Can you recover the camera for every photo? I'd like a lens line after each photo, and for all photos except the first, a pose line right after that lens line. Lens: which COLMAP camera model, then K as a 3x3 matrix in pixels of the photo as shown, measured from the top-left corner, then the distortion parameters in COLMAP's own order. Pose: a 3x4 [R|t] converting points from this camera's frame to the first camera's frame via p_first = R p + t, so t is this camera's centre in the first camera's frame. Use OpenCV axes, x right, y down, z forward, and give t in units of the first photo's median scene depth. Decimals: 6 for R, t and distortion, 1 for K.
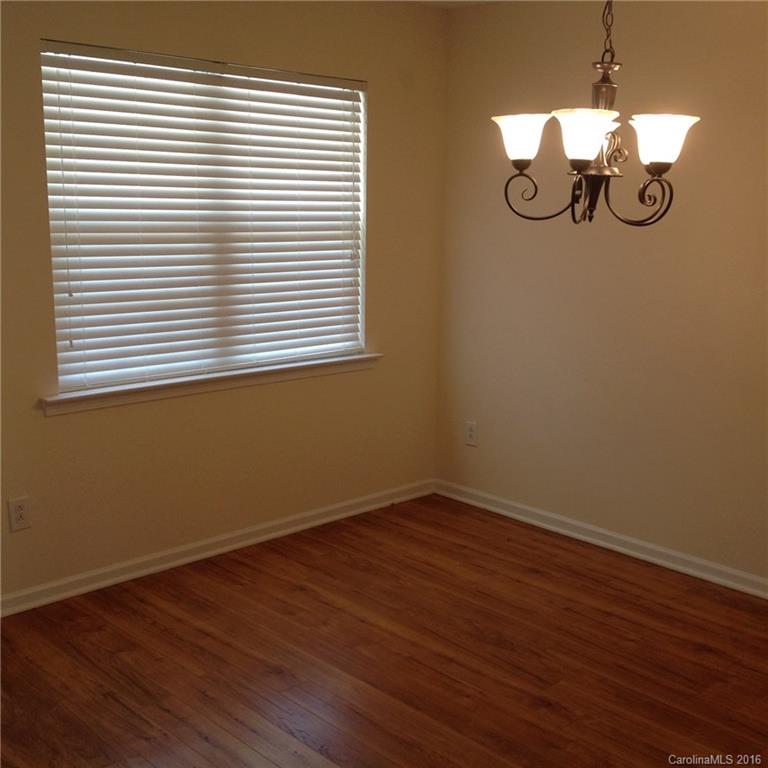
lens RADIAL K [[998.0, 0, 384.0], [0, 998.0, 384.2], [0, 0, 1]] dist [0.067537, 0.000000]
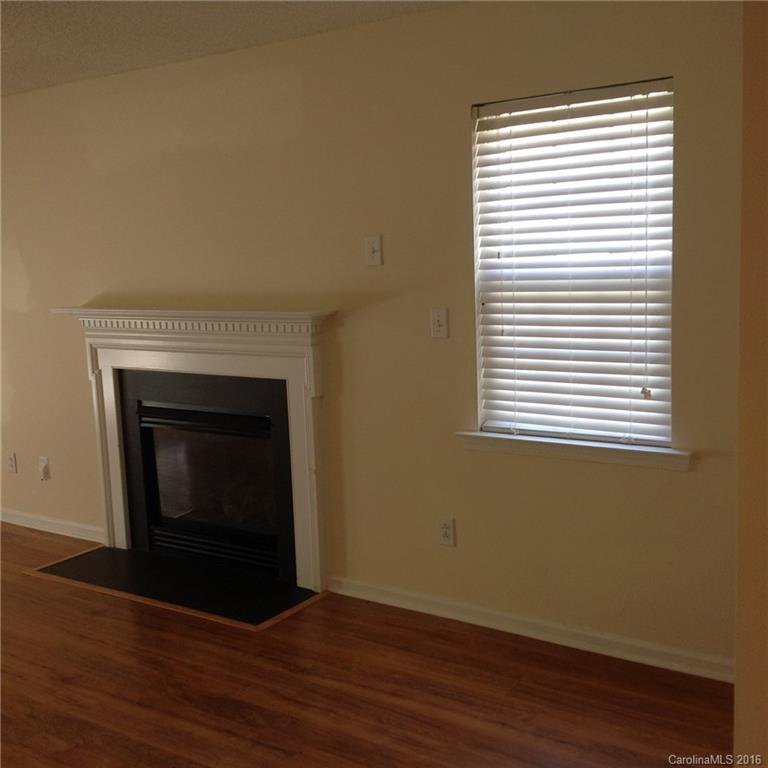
lens RADIAL K [[998.0, 0, 377.7], [0, 998.0, 383.0], [0, 0, 1]] dist [0.067537, 0.000000]
pose [[0.165977, 0.105053, -0.980518, 0.692323], [-0.151149, 0.985270, 0.079977, -0.110381], [0.974477, 0.134930, 0.179411, 0.698702]]
